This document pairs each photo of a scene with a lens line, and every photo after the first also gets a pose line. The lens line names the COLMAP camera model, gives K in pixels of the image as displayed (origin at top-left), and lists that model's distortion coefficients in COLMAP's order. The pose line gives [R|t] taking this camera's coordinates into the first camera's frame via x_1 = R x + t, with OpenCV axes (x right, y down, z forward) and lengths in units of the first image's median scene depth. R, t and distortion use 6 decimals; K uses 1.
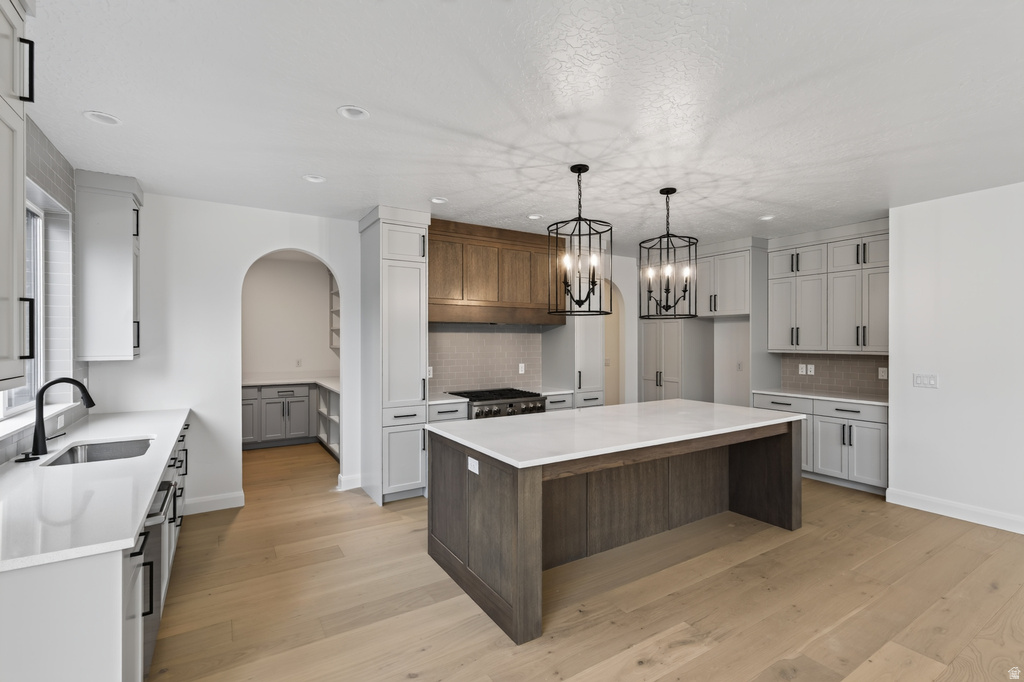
lens RADIAL K [[469.1, 0, 512.0], [0, 469.1, 341.0], [0, 0, 1]] dist [-0.003170, -0.000158]
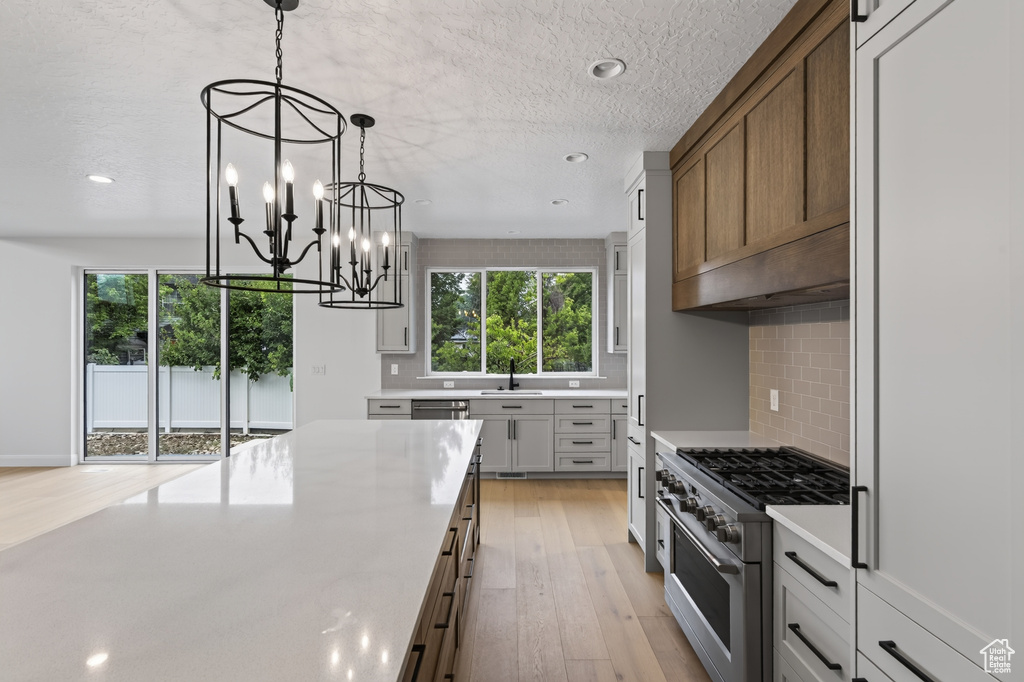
lens RADIAL K [[457.3, 0, 512.5], [0, 457.3, 342.4], [0, 0, 1]] dist [0.016318, -0.000736]
pose [[-0.519894, 0.001136, -0.854230, 0.599127], [-0.004670, 0.999980, 0.004172, 0.000152], [0.854218, 0.006158, -0.519879, 1.443395]]
